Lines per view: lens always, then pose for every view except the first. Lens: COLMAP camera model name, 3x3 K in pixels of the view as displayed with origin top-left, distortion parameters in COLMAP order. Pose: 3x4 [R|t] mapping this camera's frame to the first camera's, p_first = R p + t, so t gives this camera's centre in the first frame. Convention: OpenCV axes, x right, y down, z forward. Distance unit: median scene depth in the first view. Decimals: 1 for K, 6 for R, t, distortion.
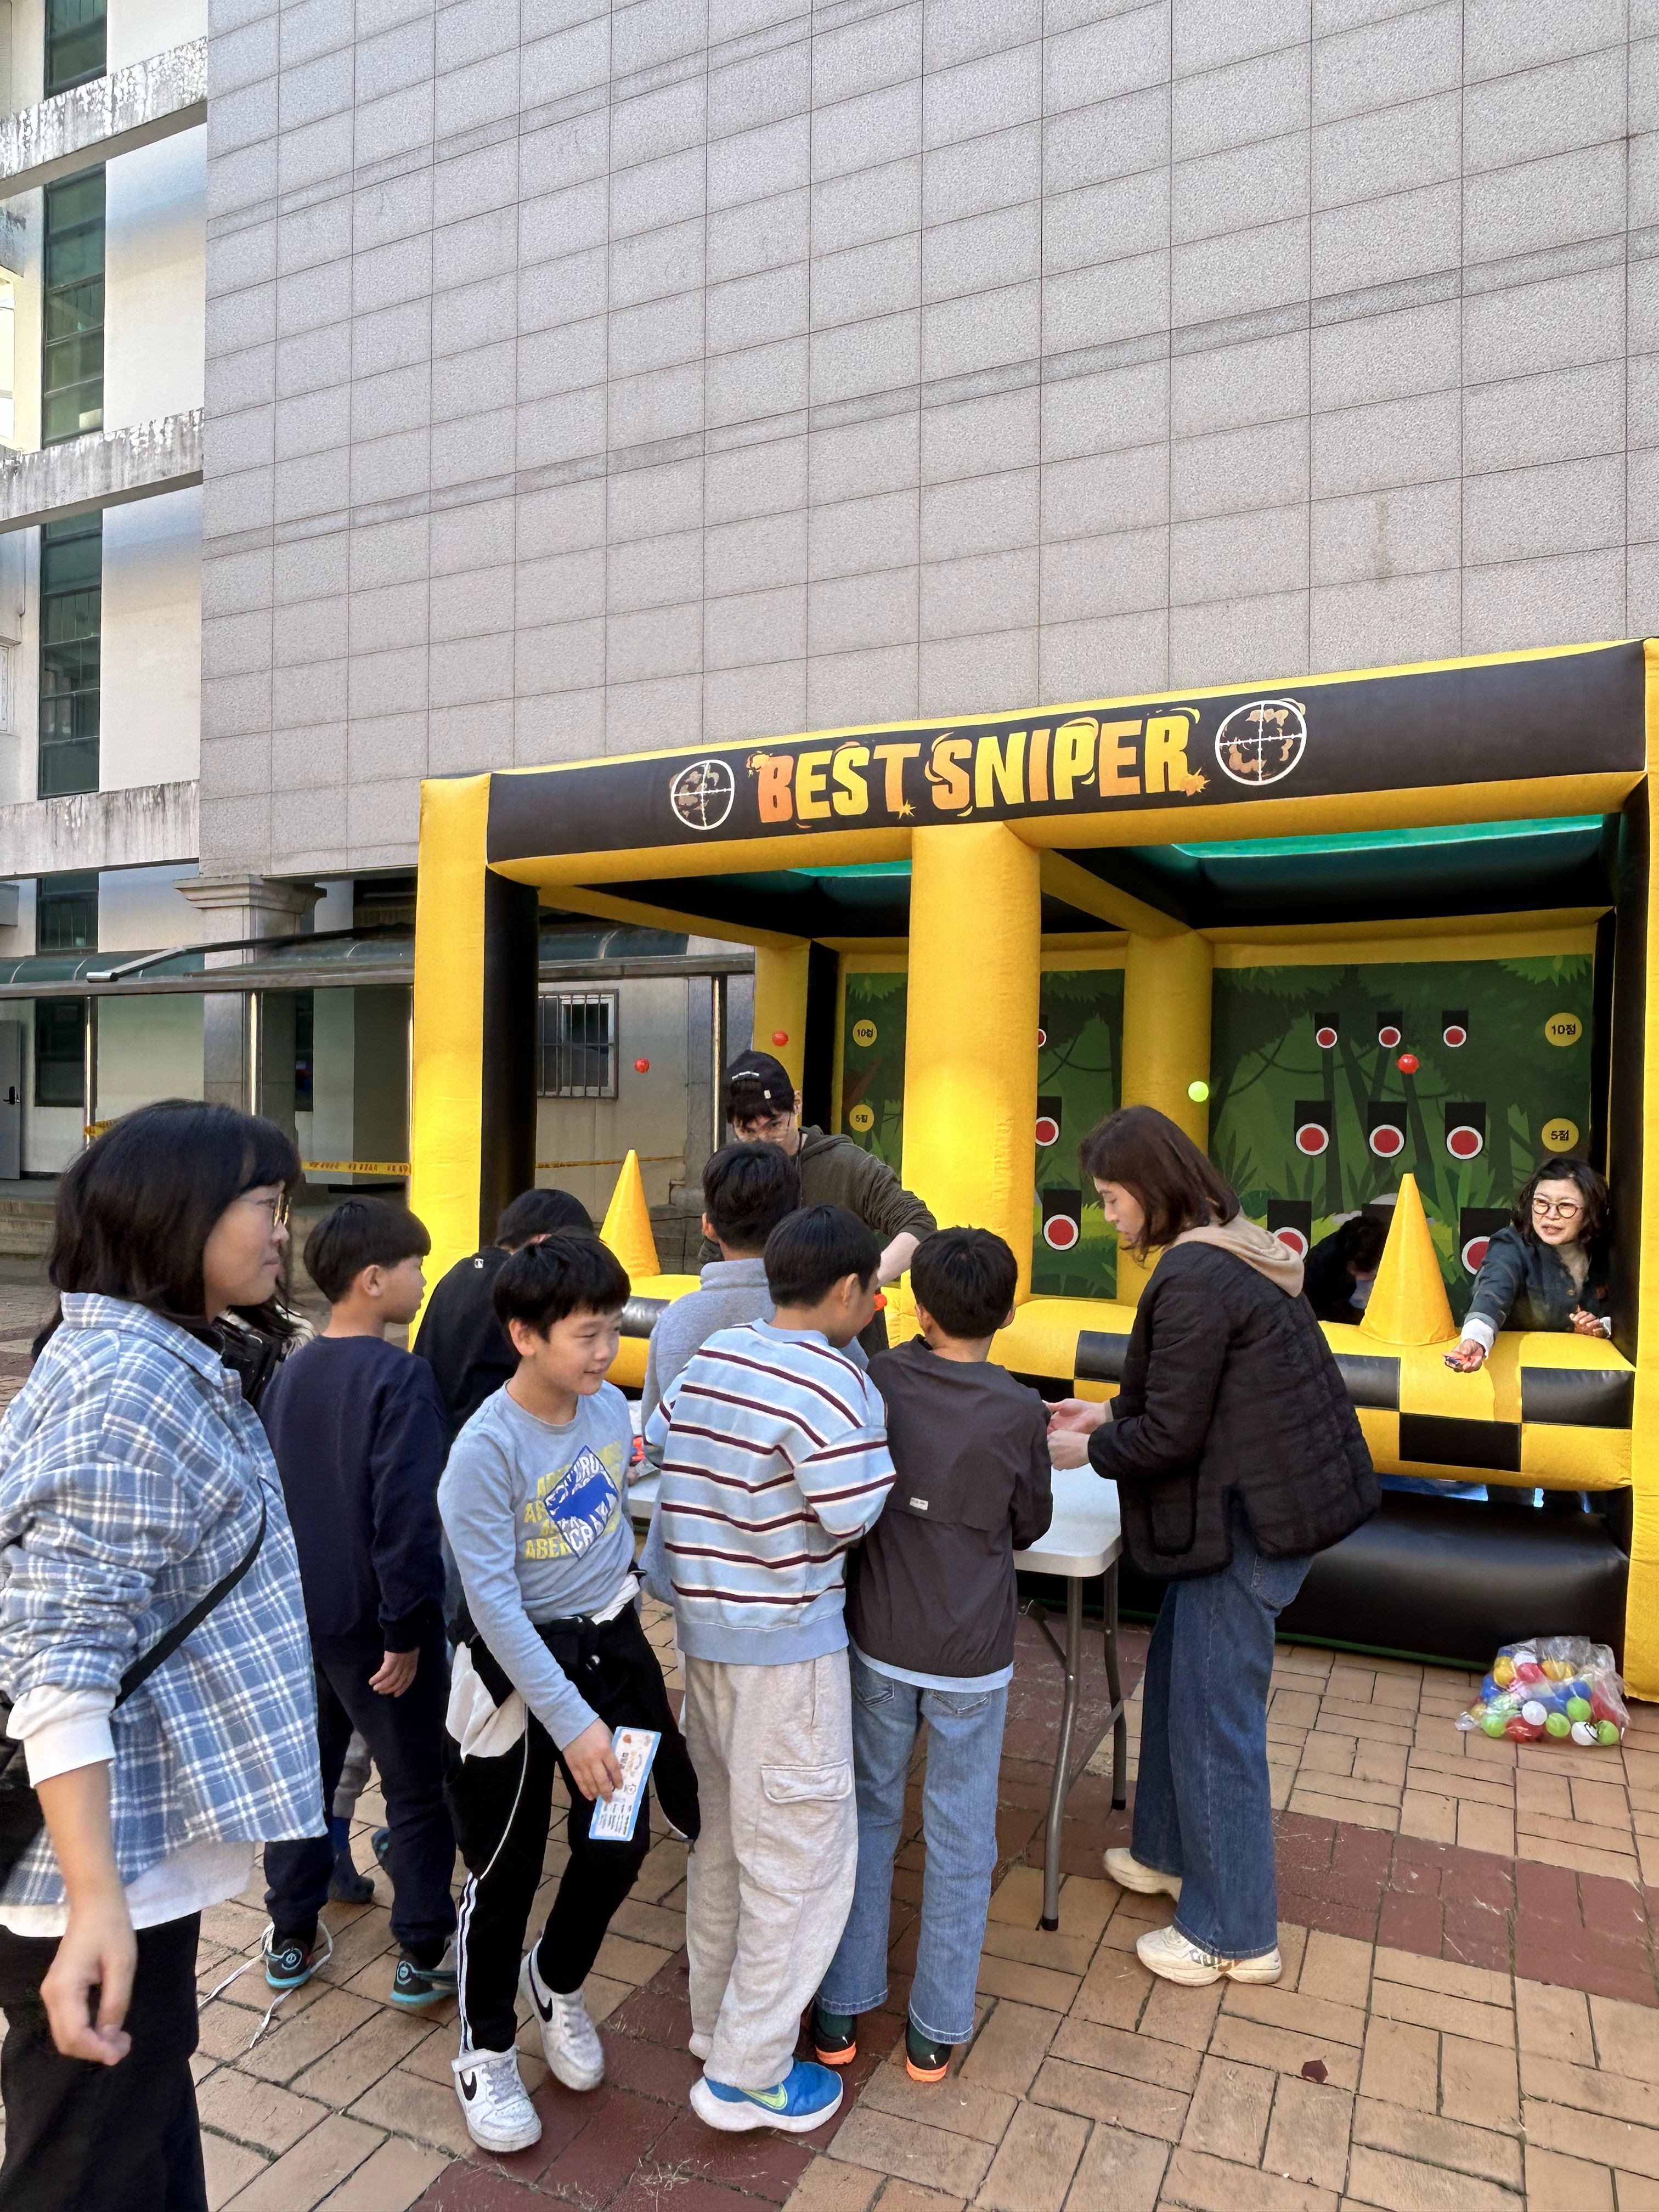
lens RADIAL K [[1467.7, 0, 828.5], [0, 1467.7, 1101.7], [0, 0, 1]] dist [-0.011714, 0.007025]
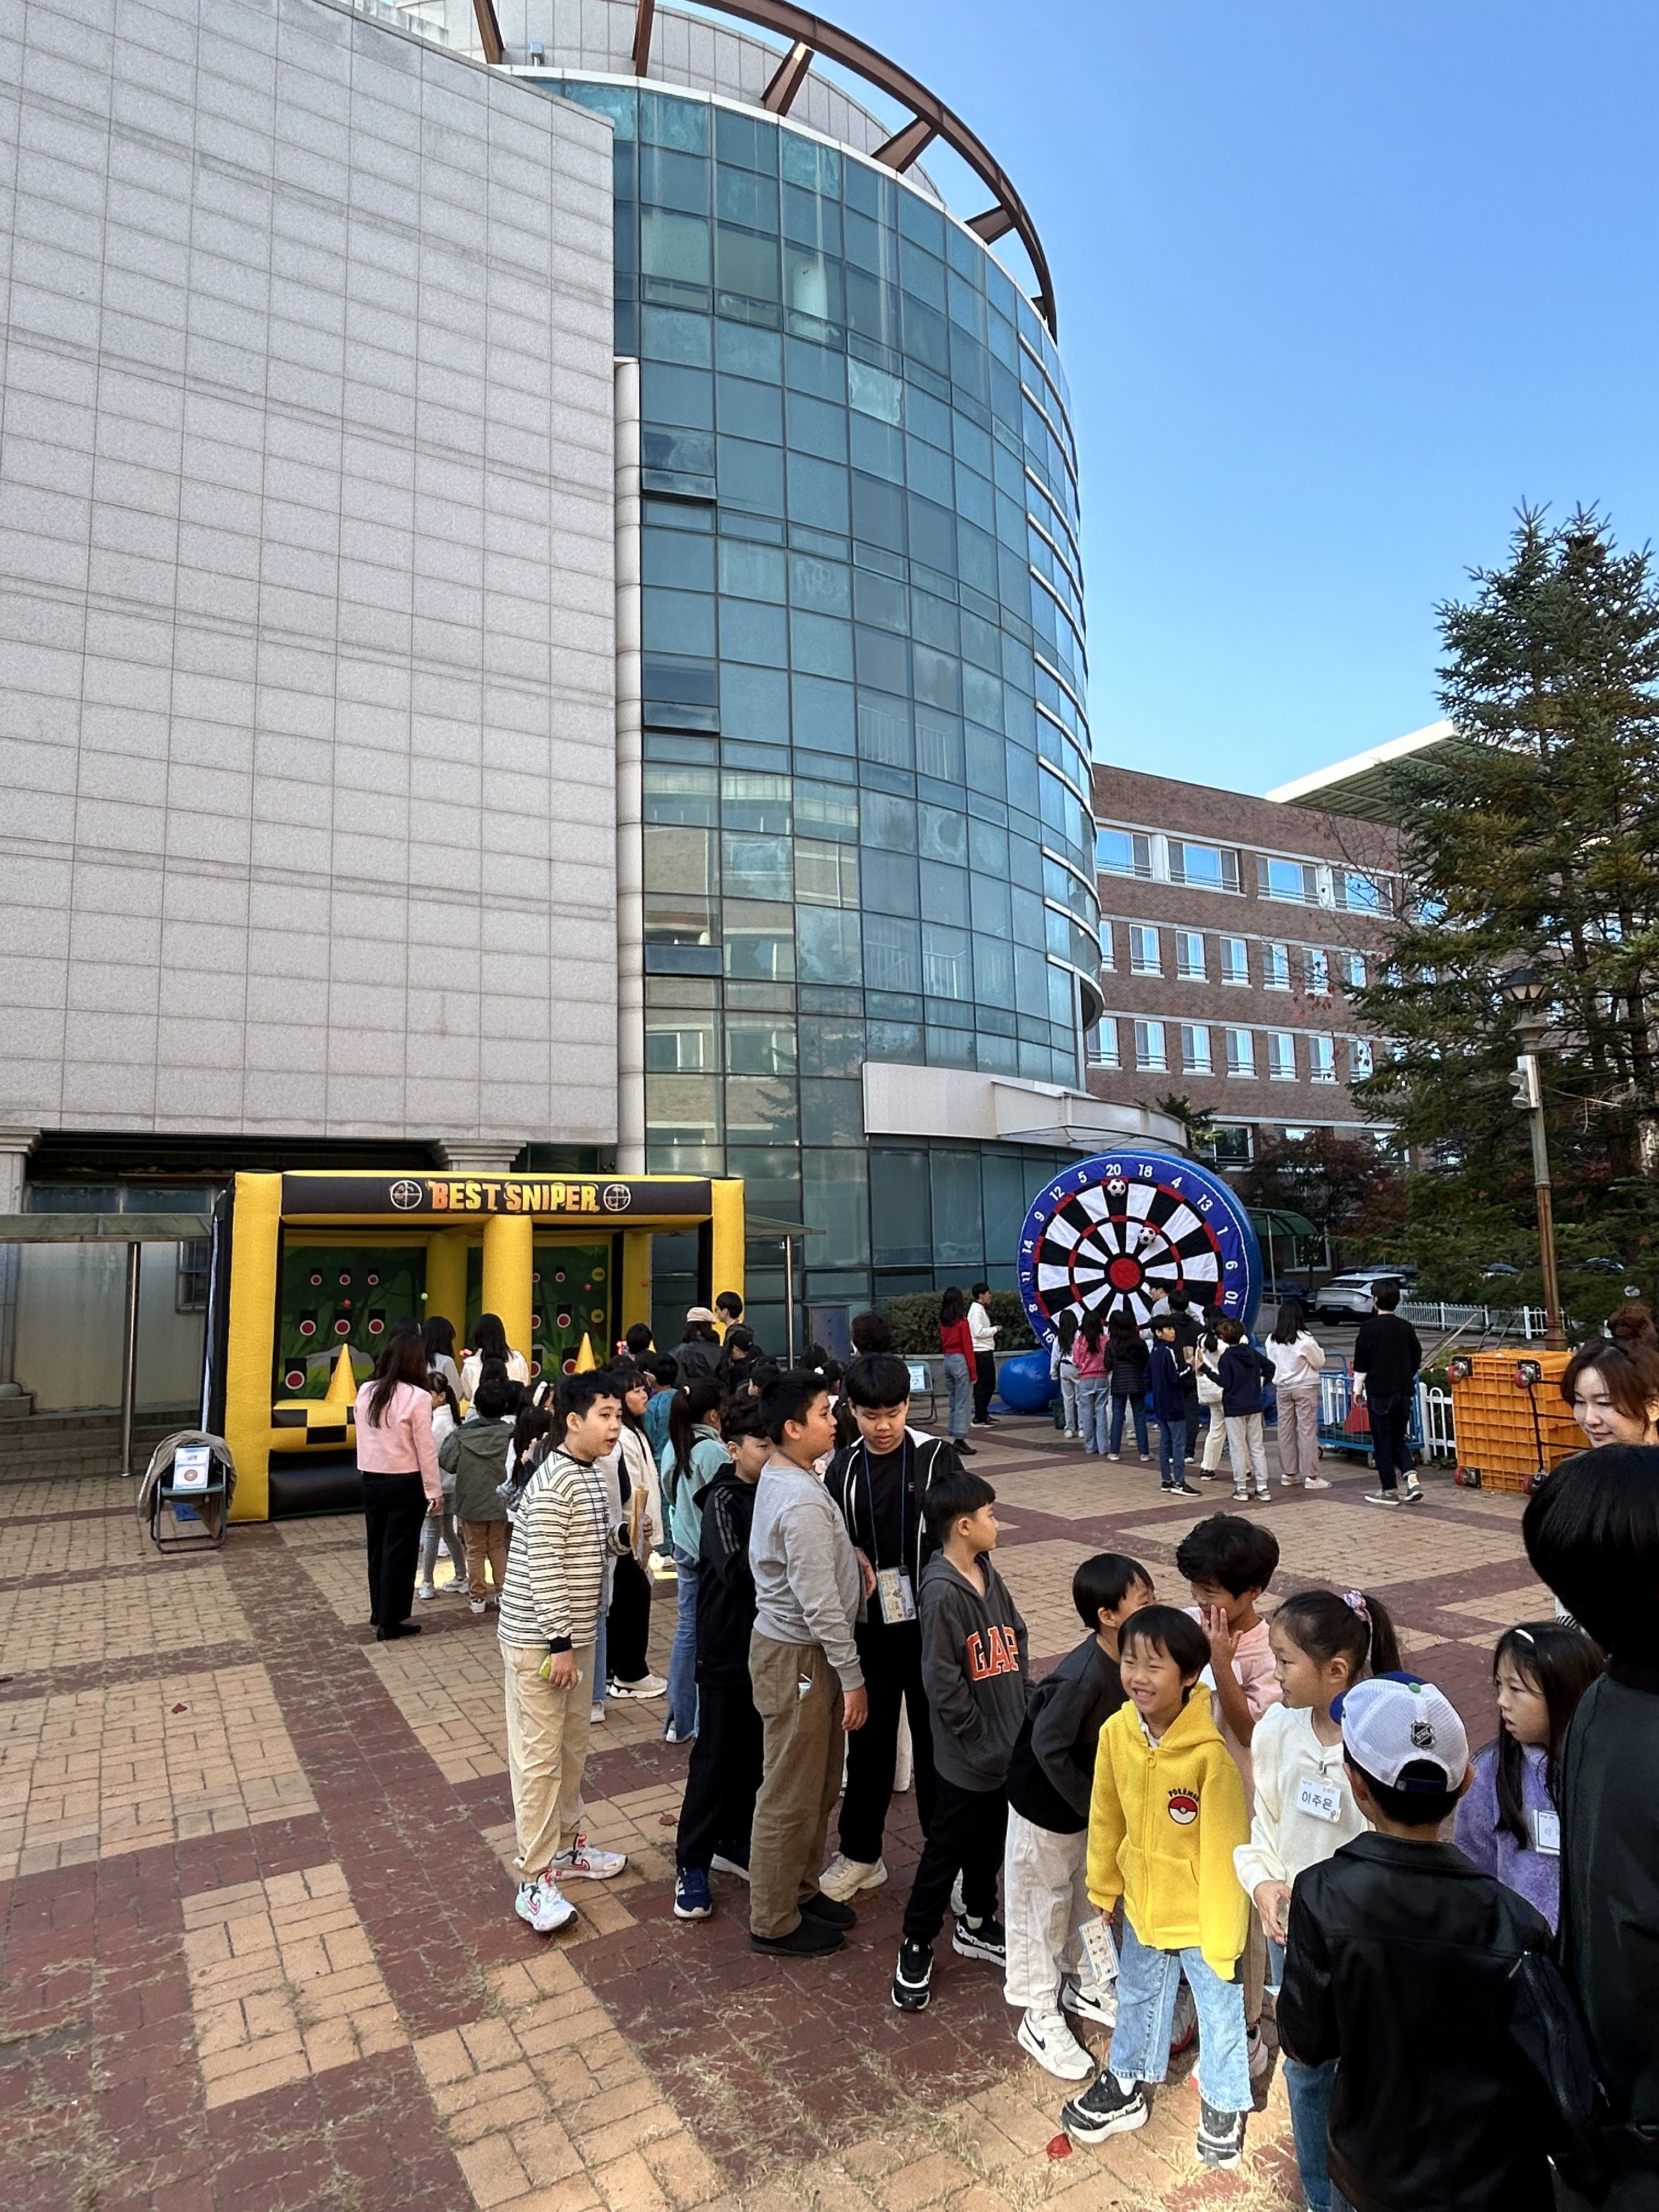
lens RADIAL K [[1309.3, 0, 820.6], [0, 1309.3, 1112.6], [0, 0, 1]] dist [0.012557, -0.005976]
pose [[0.595993, 0.076476, 0.799339, -1.526691], [0.025249, 0.993177, -0.113848, -0.081368], [-0.802592, 0.088035, 0.589996, -0.933433]]
